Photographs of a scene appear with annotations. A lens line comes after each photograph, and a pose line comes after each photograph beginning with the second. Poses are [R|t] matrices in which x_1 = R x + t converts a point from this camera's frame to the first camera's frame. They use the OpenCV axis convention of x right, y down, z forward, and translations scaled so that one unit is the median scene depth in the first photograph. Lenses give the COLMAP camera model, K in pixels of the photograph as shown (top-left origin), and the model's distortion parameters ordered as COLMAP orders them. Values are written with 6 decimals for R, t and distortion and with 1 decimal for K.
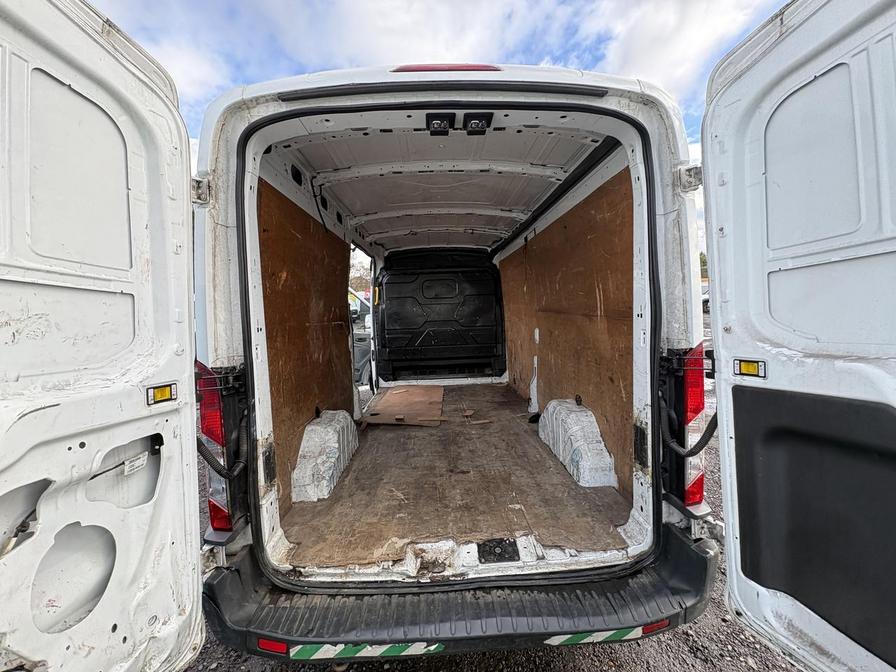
lens RADIAL K [[360.6, 0, 449.1], [0, 360.6, 336.8], [0, 0, 1]] dist [0.000134, 0.000338]
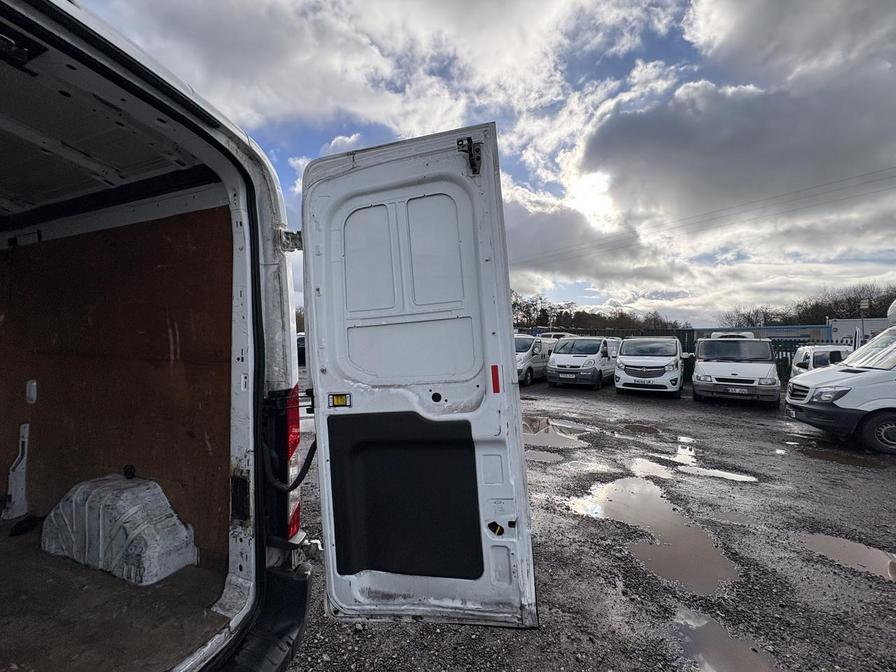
lens RADIAL K [[358.7, 0, 451.5], [0, 358.7, 337.6], [0, 0, 1]] dist [0.000877, -0.000002]
pose [[0.369294, 0.067617, 0.926850, -0.179289], [0.055763, 0.993940, -0.094730, 0.006643], [-0.927638, 0.086667, 0.363285, 0.125240]]
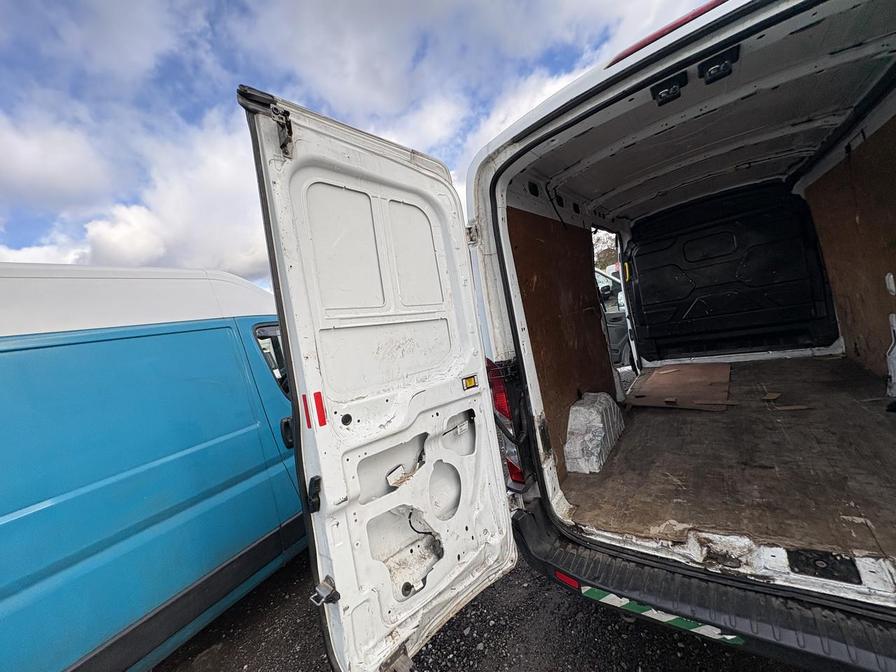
lens RADIAL K [[355.9, 0, 434.0], [0, 355.9, 330.7], [0, 0, 1]] dist [-0.011393, 0.000102]
pose [[0.744582, -0.106330, -0.659008, 0.054589], [0.128969, 0.991546, -0.014268, -0.035604], [0.654954, -0.074368, 0.752000, -0.127291]]
